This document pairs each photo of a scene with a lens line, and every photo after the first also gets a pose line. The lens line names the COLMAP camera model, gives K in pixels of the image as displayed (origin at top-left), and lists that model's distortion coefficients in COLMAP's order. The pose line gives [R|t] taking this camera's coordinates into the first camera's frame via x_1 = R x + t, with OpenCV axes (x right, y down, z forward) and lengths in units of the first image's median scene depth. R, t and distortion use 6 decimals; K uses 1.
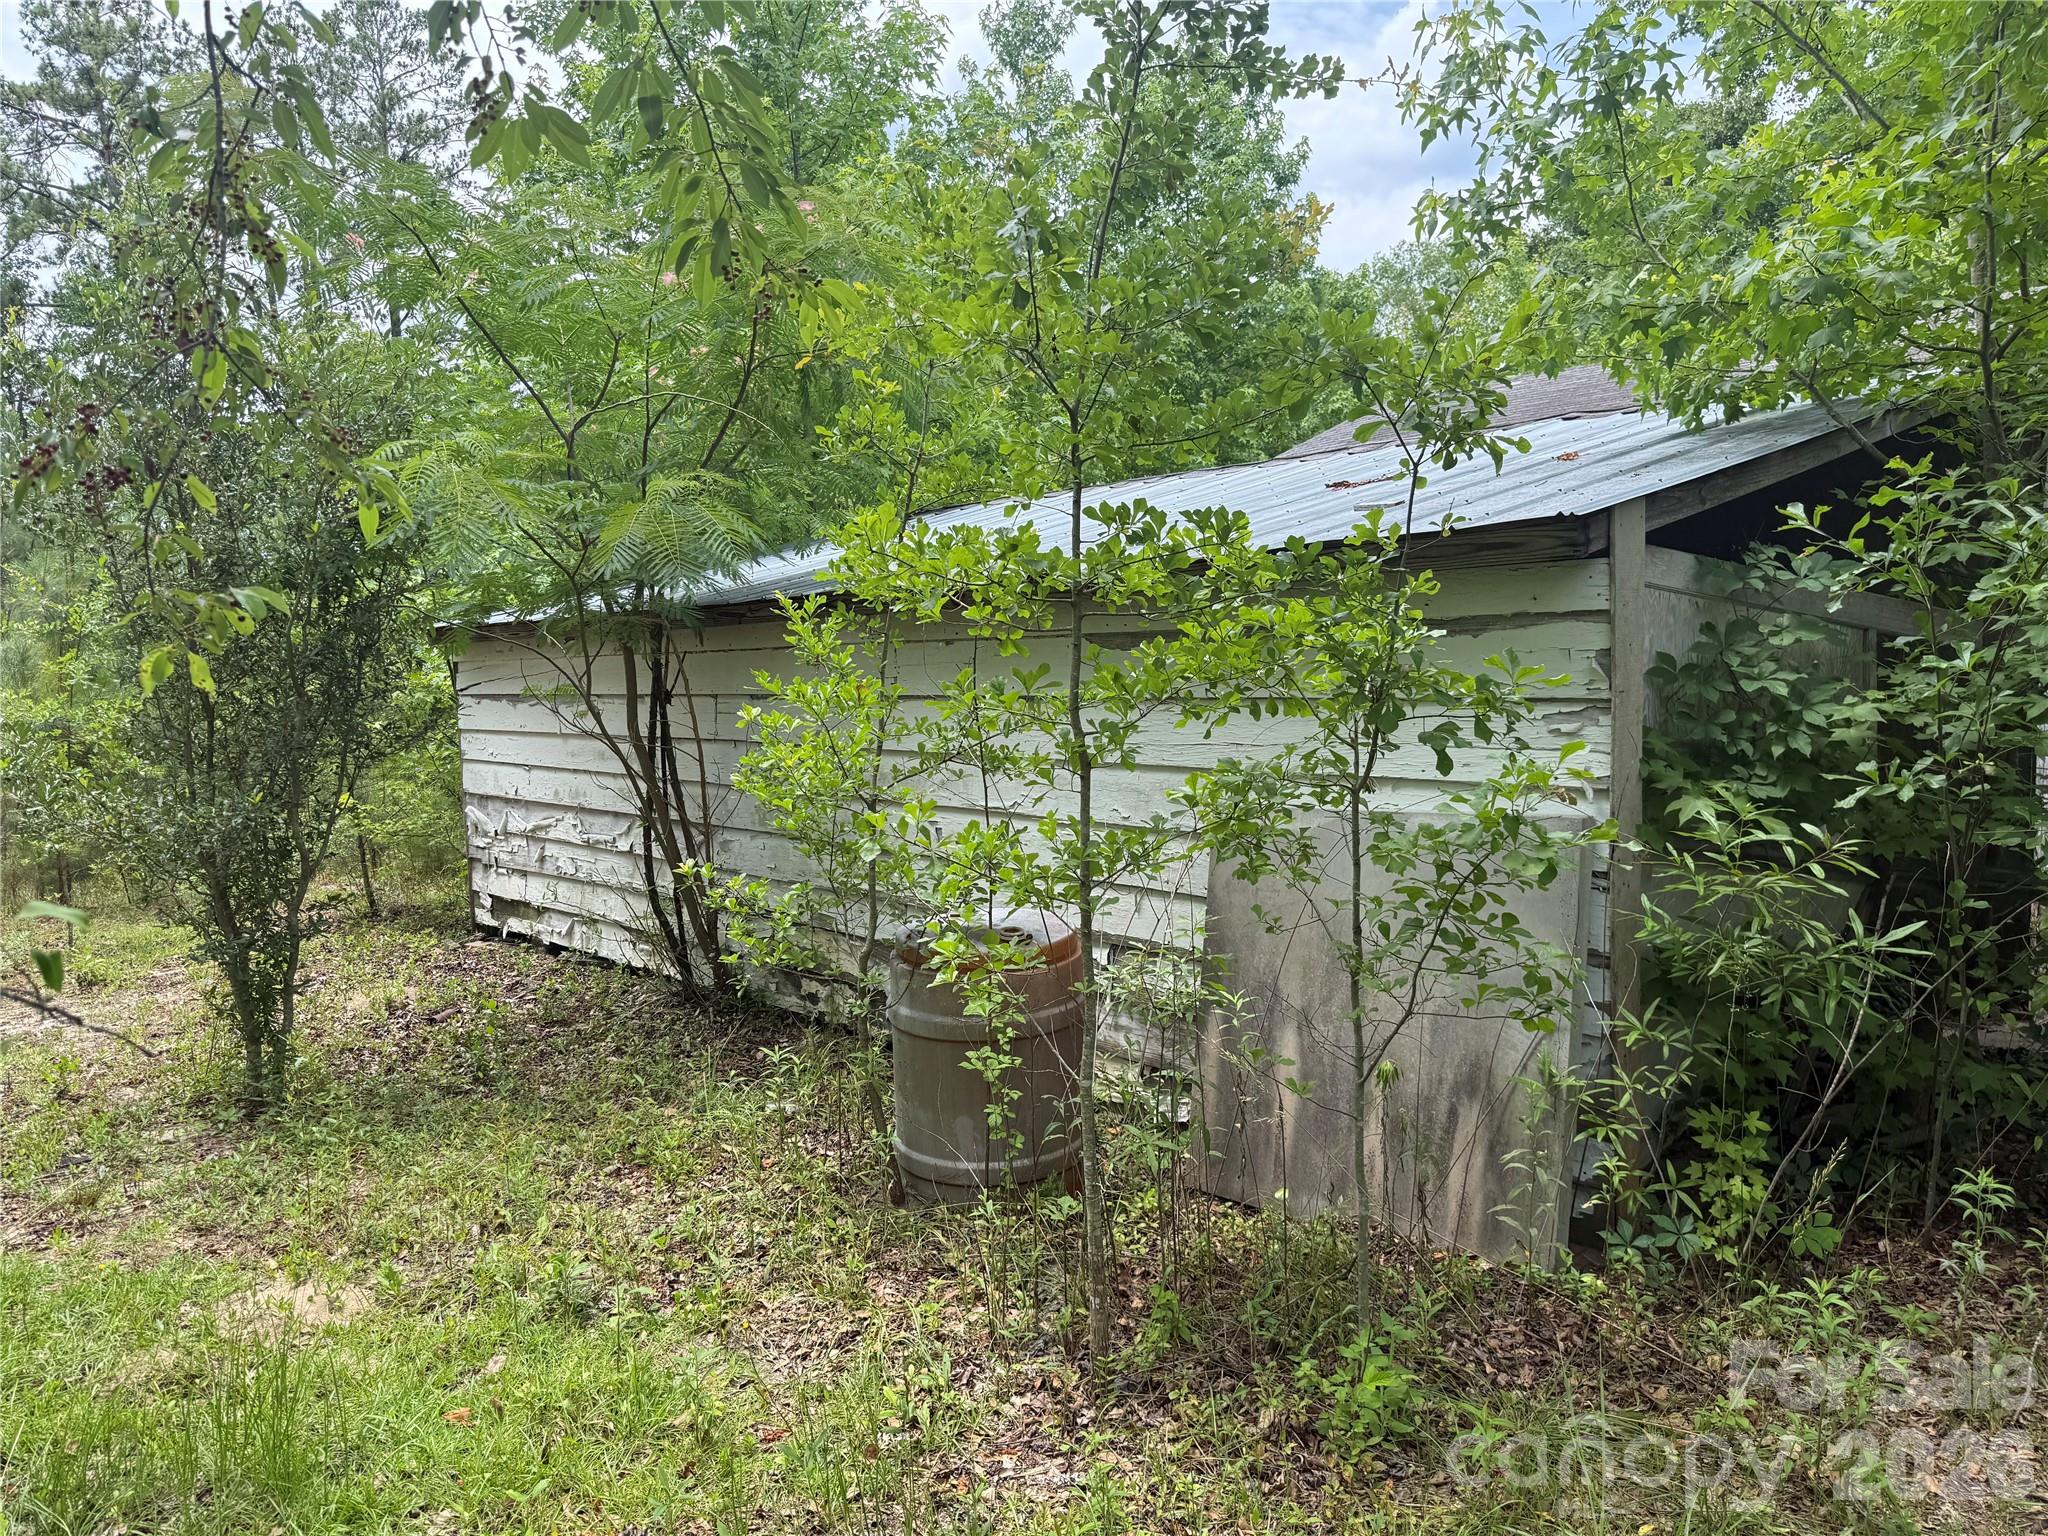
lens RADIAL K [[1476.3, 0, 1030.6], [0, 1476.3, 793.6], [0, 0, 1]] dist [0.076619, -0.089711]
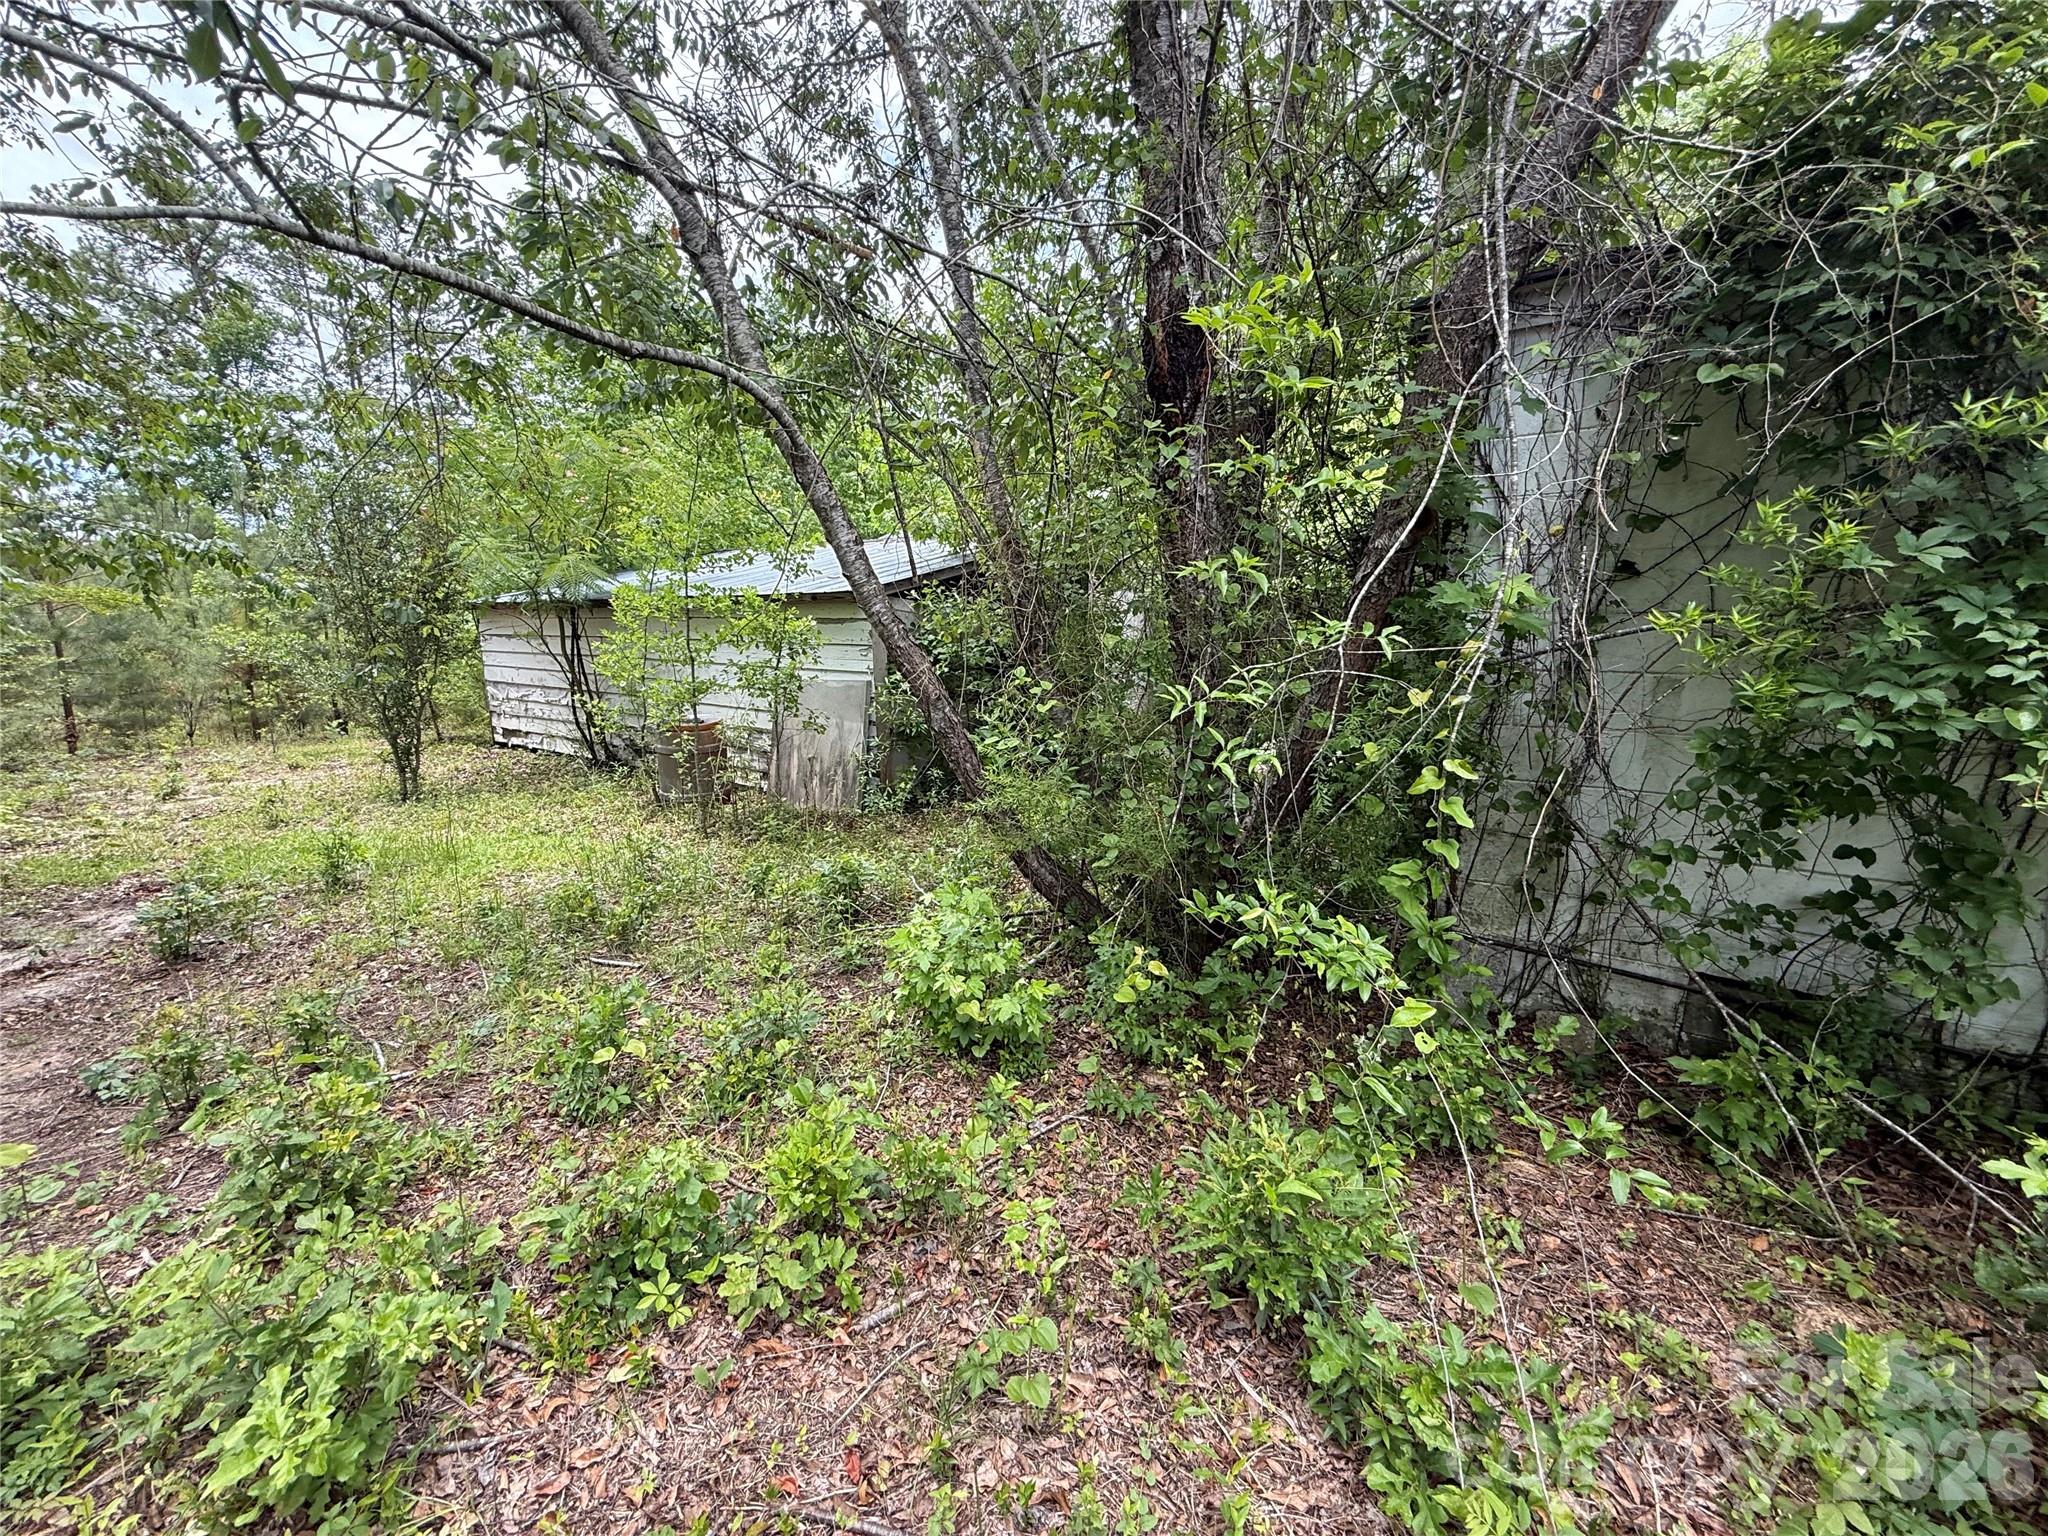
lens RADIAL K [[814.8, 0, 1018.2], [0, 814.8, 767.5], [0, 0, 1]] dist [-0.004020, 0.000562]
pose [[0.975951, -0.021645, 0.216914, 0.379681], [0.001568, 0.995730, 0.092303, 0.056971], [-0.217985, -0.089743, 0.971817, -1.075325]]
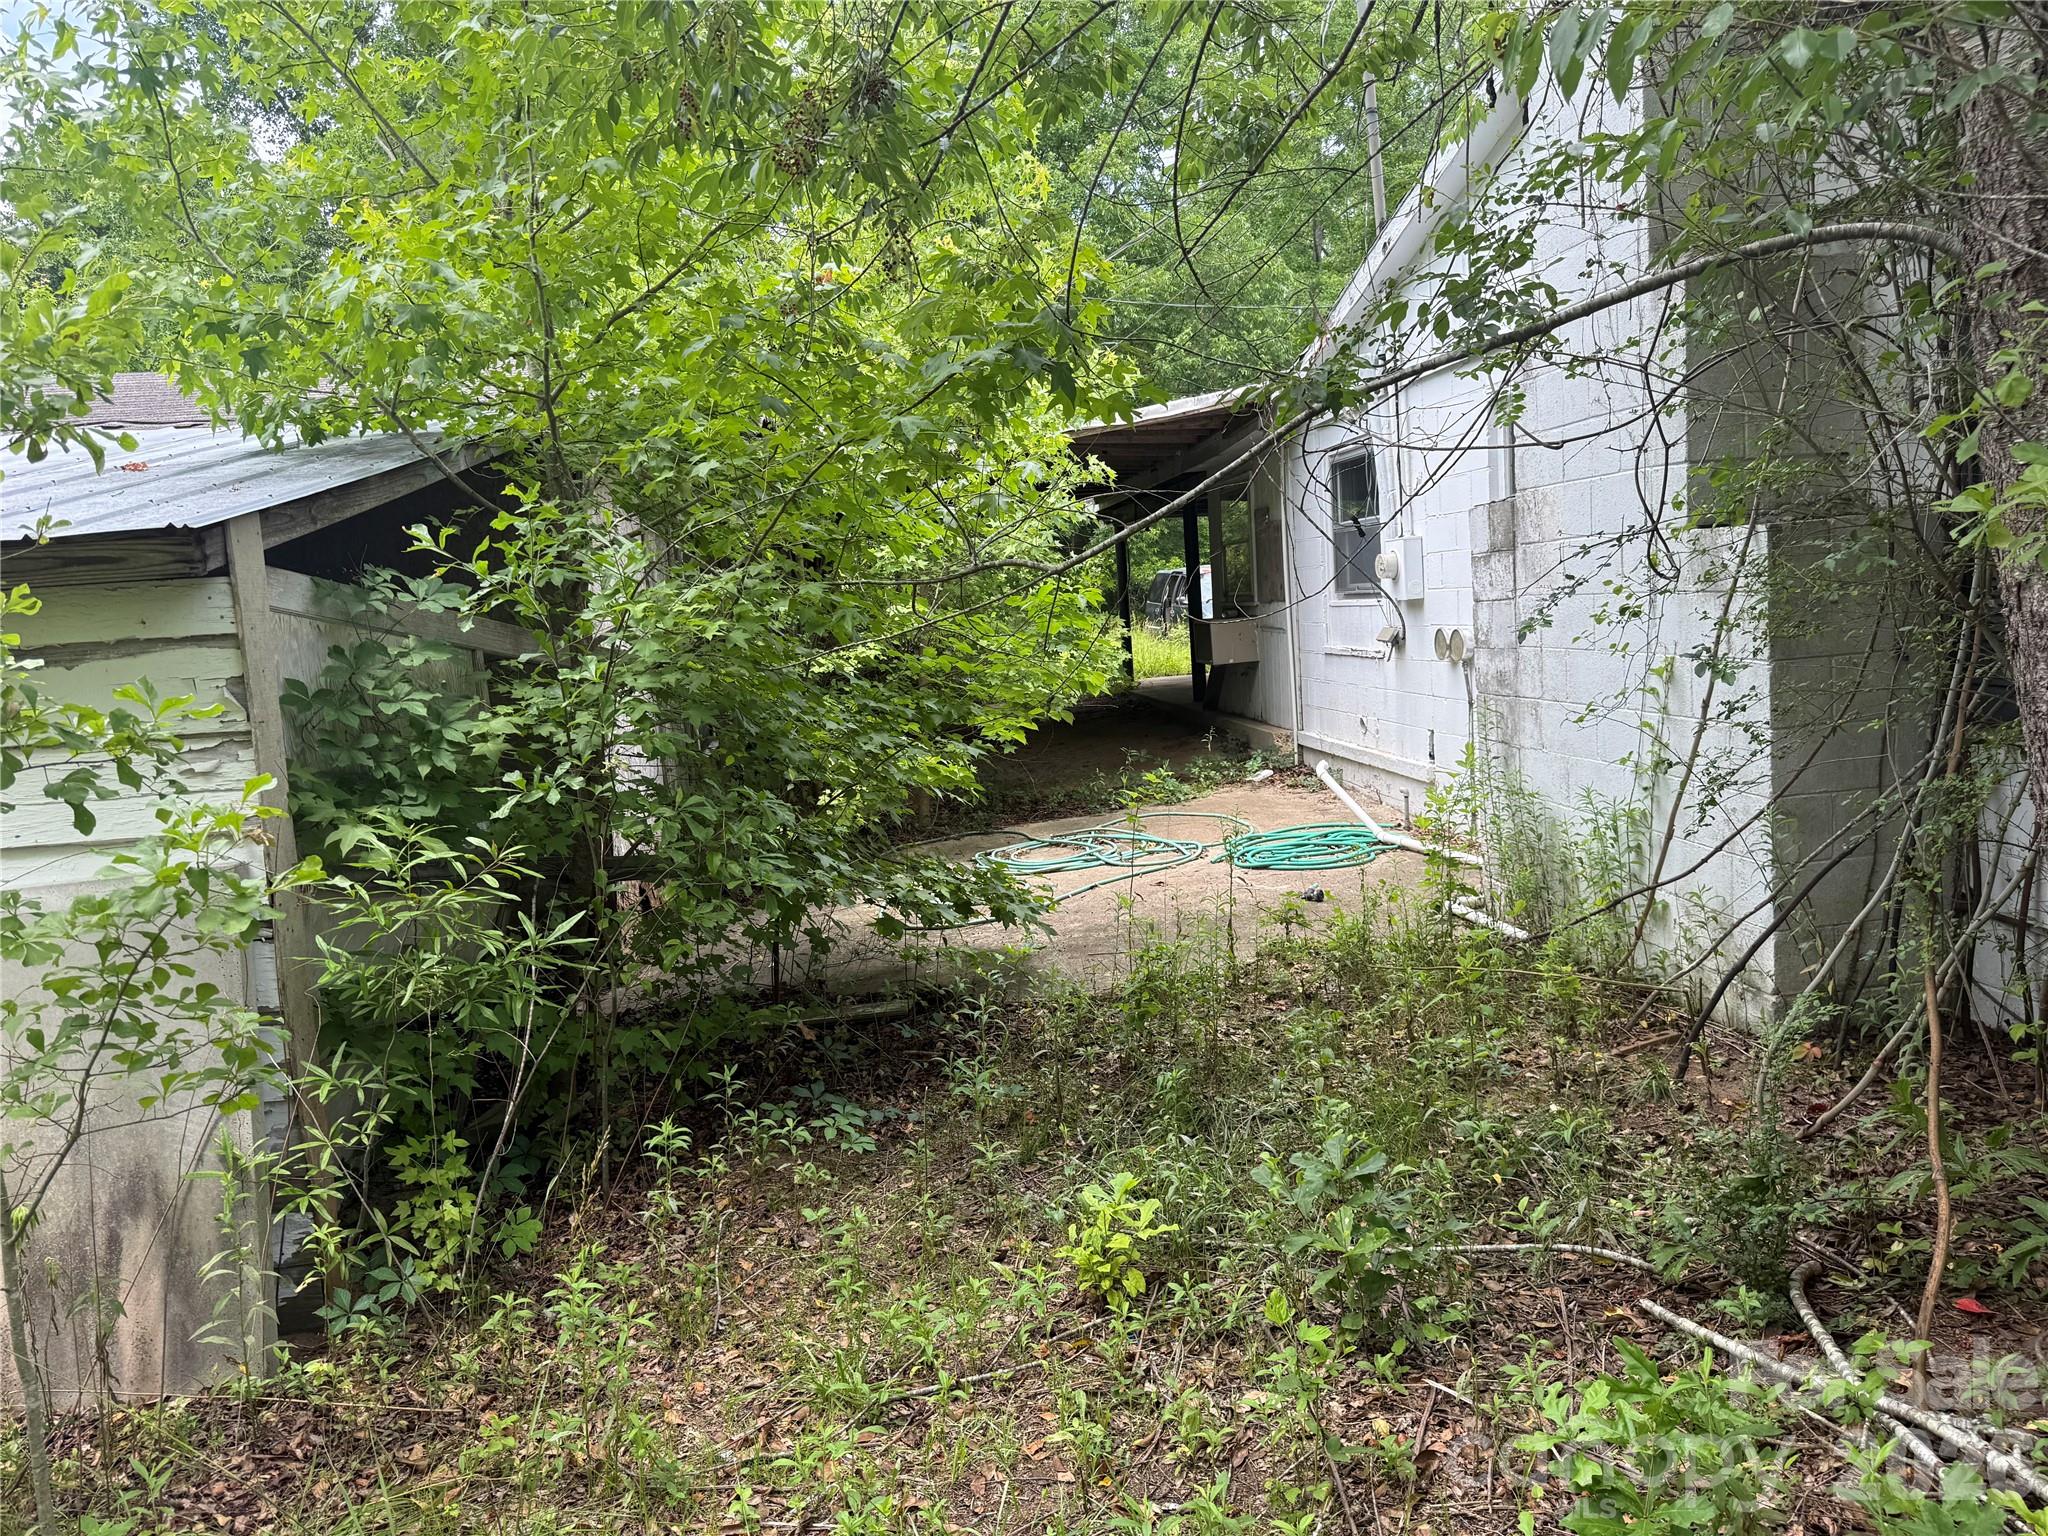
lens RADIAL K [[1462.3, 0, 1023.1], [0, 1462.3, 763.3], [0, 0, 1]] dist [0.009141, -0.001965]
pose [[0.597536, -0.090138, 0.796759, -0.045014], [0.124442, 0.992047, 0.018905, -0.001937], [-0.792127, 0.087854, 0.604001, 0.087623]]
